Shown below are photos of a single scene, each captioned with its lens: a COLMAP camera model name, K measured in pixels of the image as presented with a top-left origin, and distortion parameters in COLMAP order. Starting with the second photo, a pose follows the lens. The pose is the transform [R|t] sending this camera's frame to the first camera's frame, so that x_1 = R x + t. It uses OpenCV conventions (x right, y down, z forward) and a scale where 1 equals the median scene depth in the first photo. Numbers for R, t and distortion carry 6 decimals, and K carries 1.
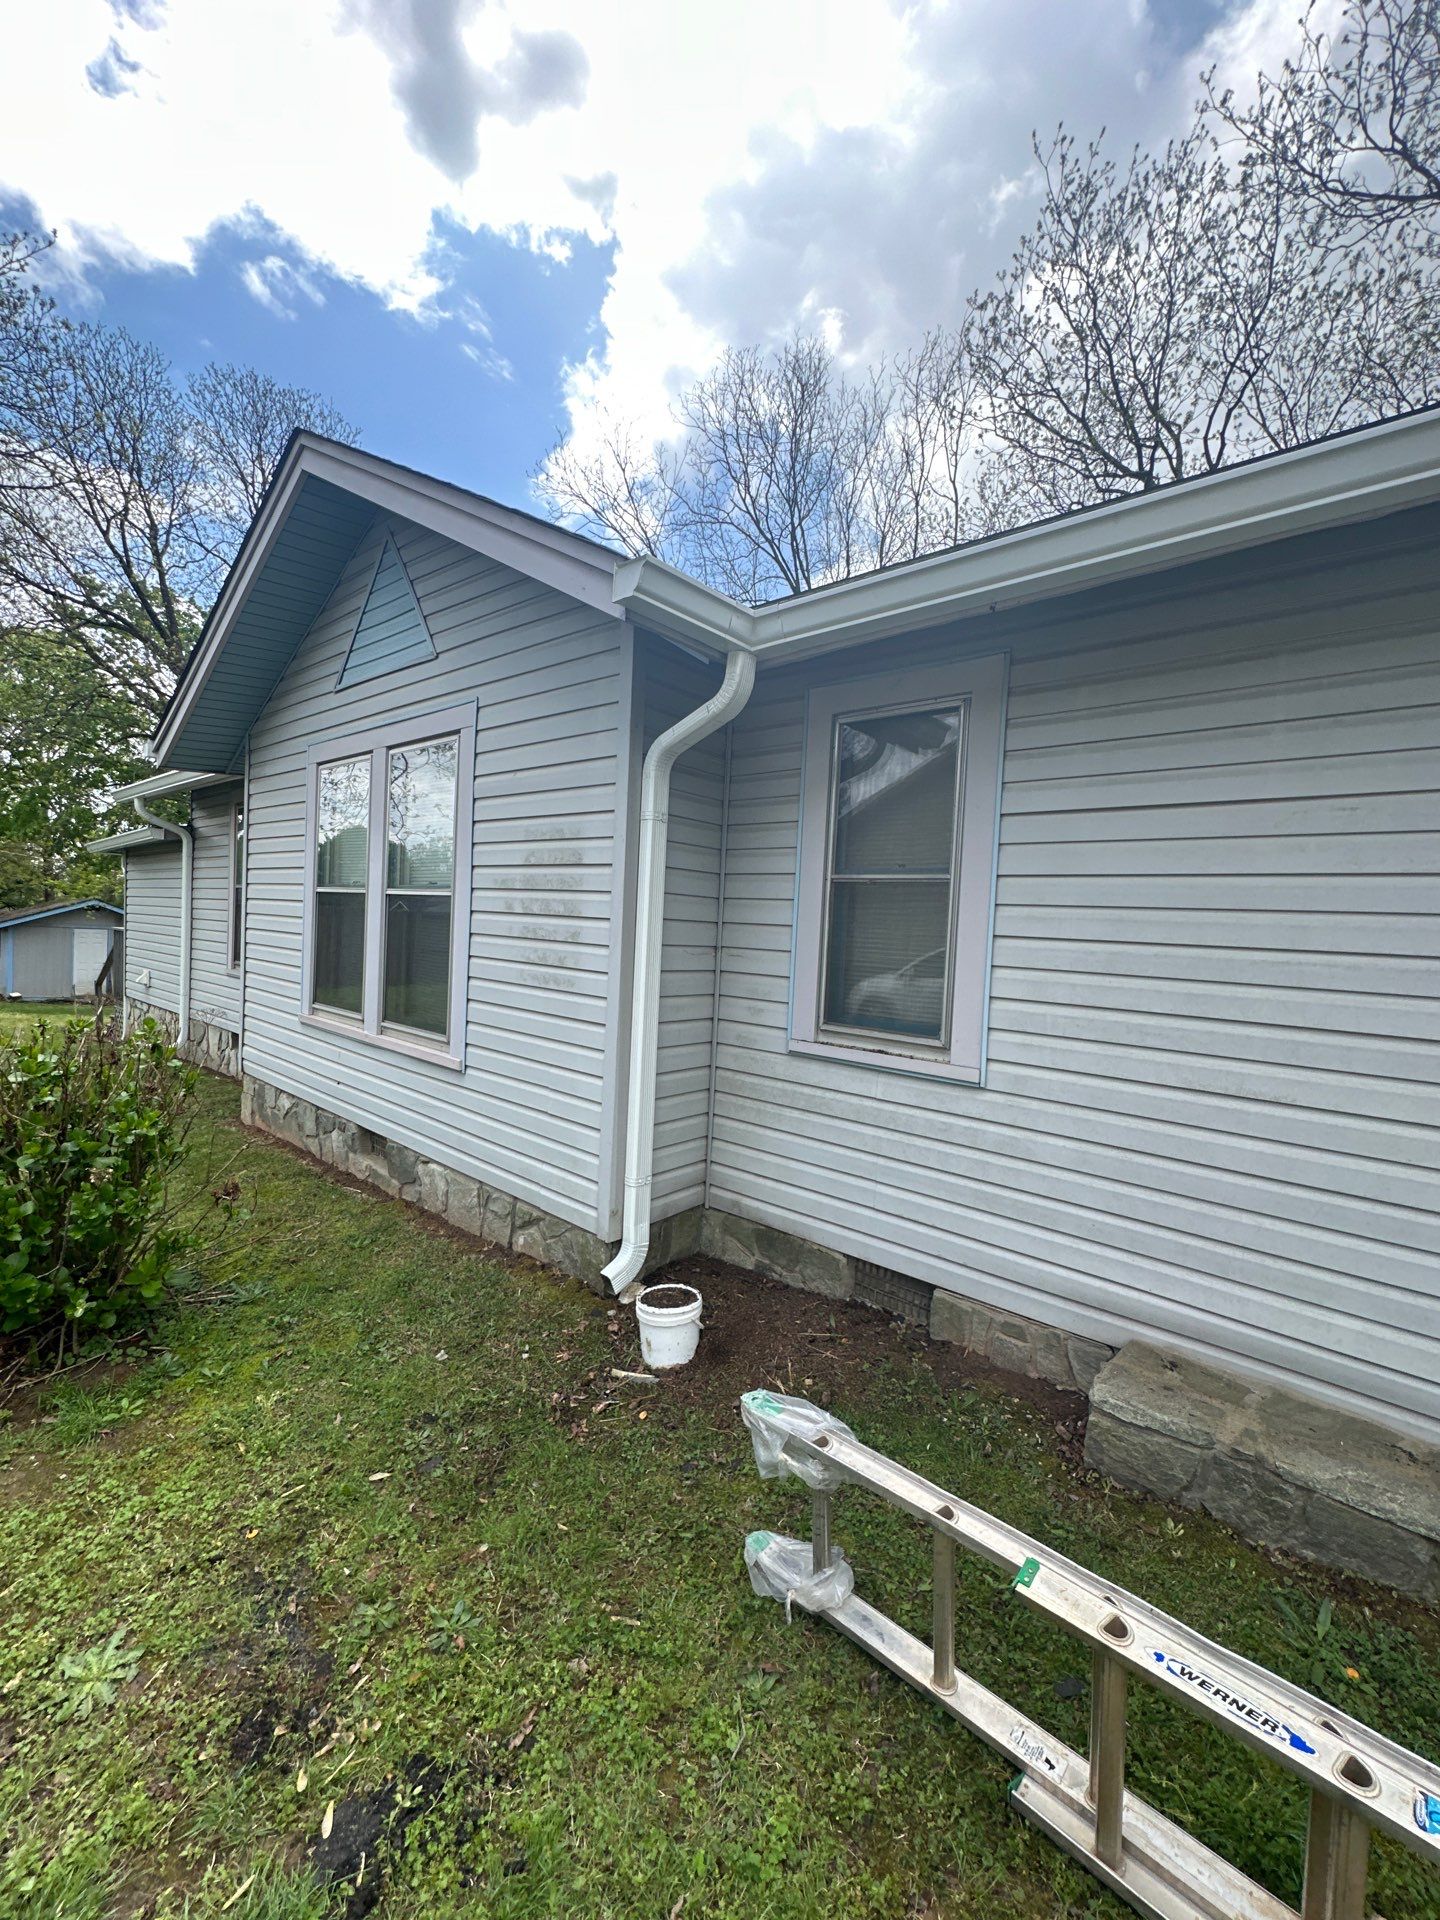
lens RADIAL K [[763.6, 0, 718.4], [0, 763.6, 946.2], [0, 0, 1]] dist [-0.006377, -0.000096]
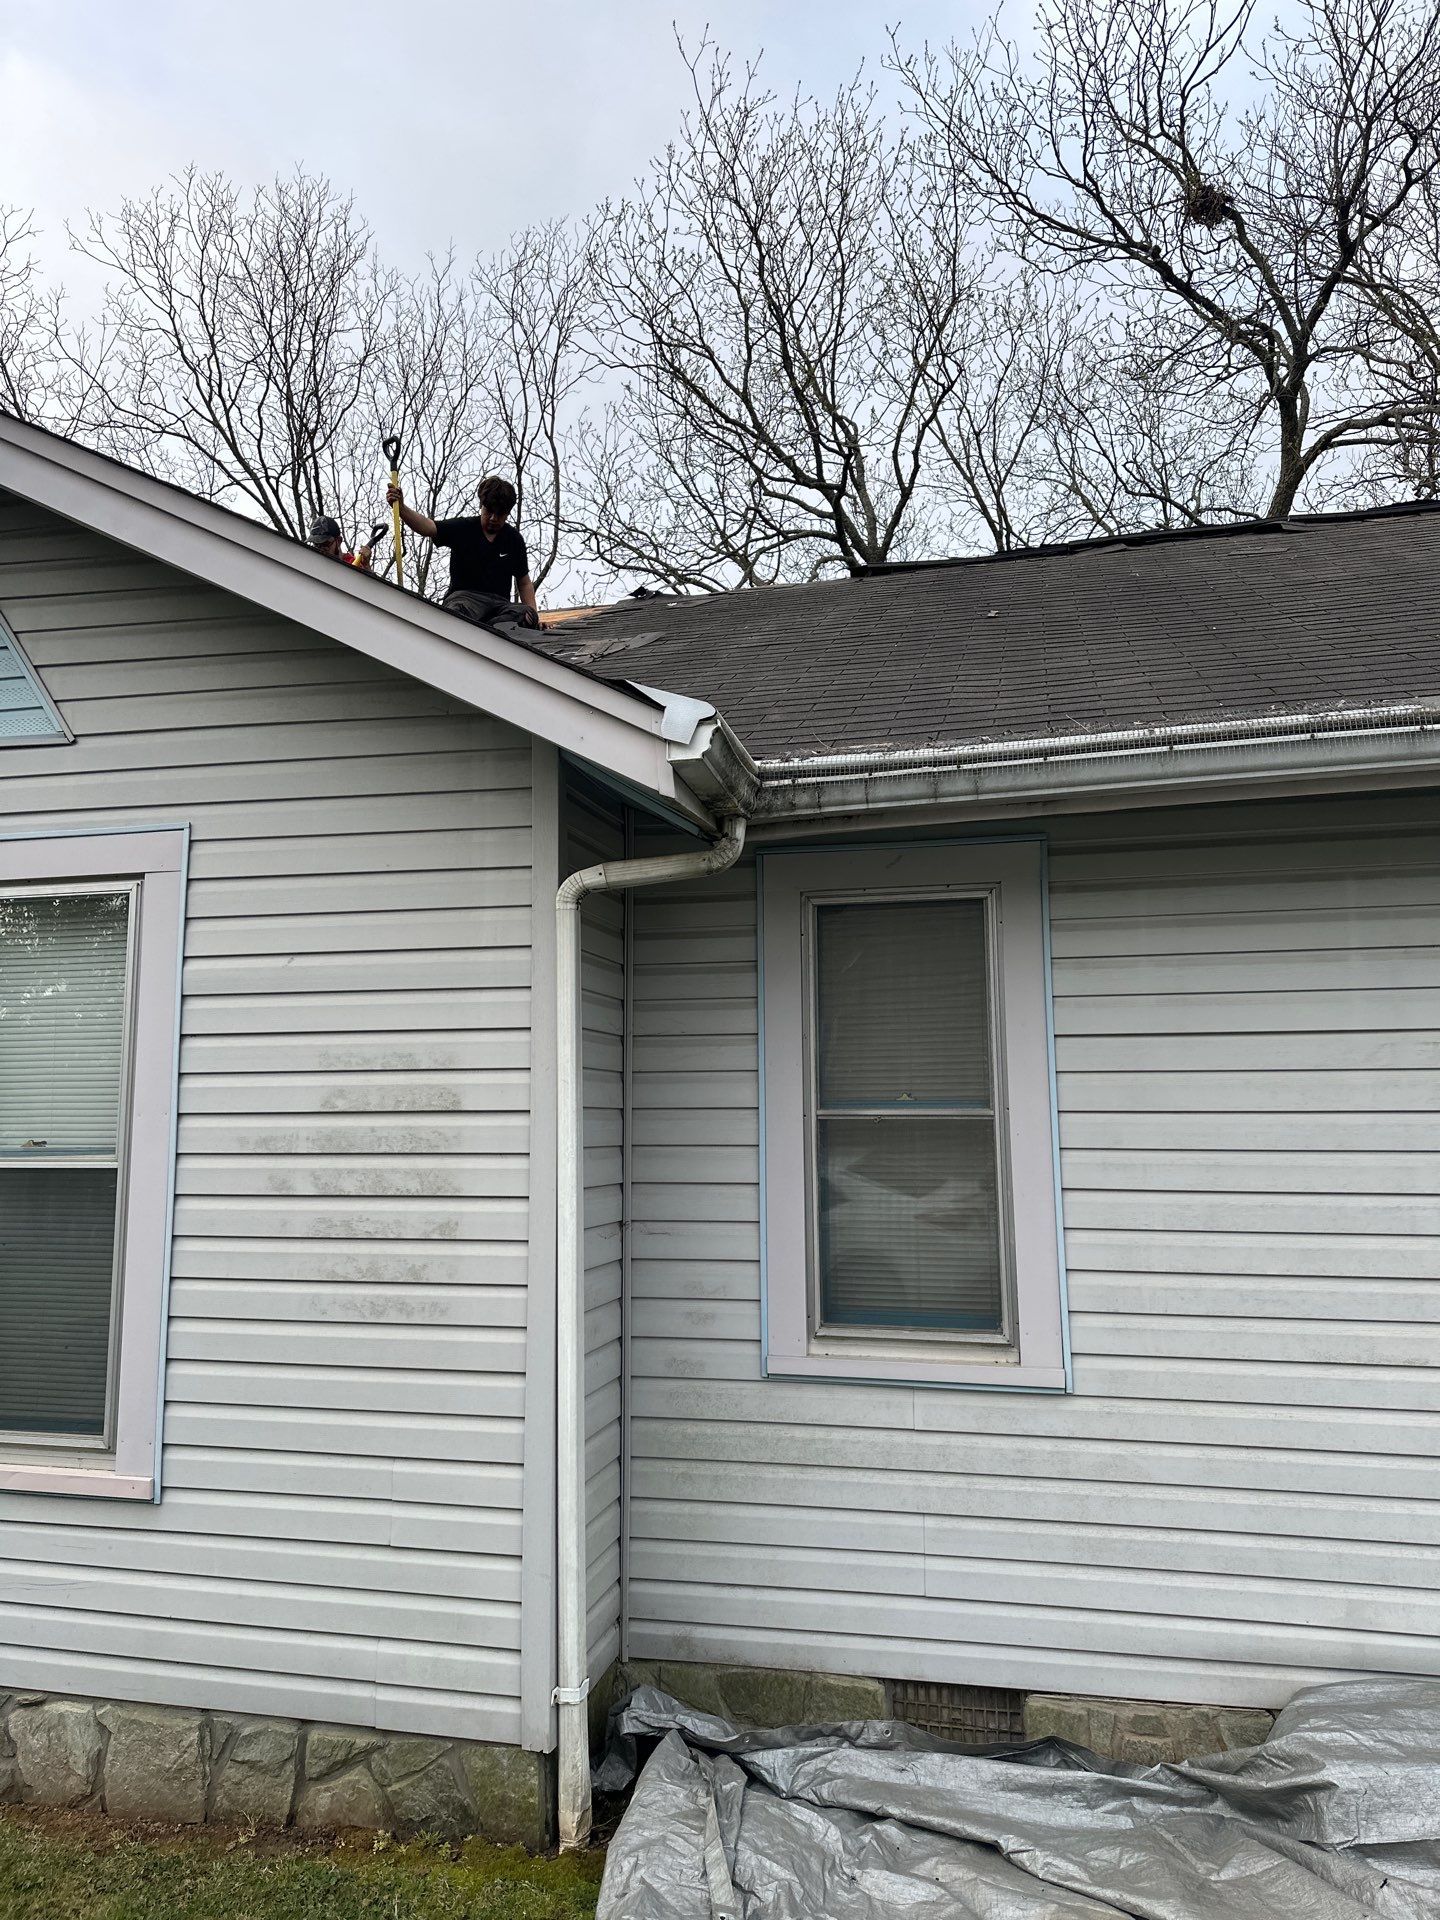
lens RADIAL K [[1347.6, 0, 684.3], [0, 1347.6, 922.6], [0, 0, 1]] dist [0.063859, -0.076836]
pose [[0.896516, 0.009866, 0.442902, -0.500668], [0.062115, 0.987077, -0.147721, -0.083993], [-0.438636, 0.159945, 0.884317, -0.091423]]
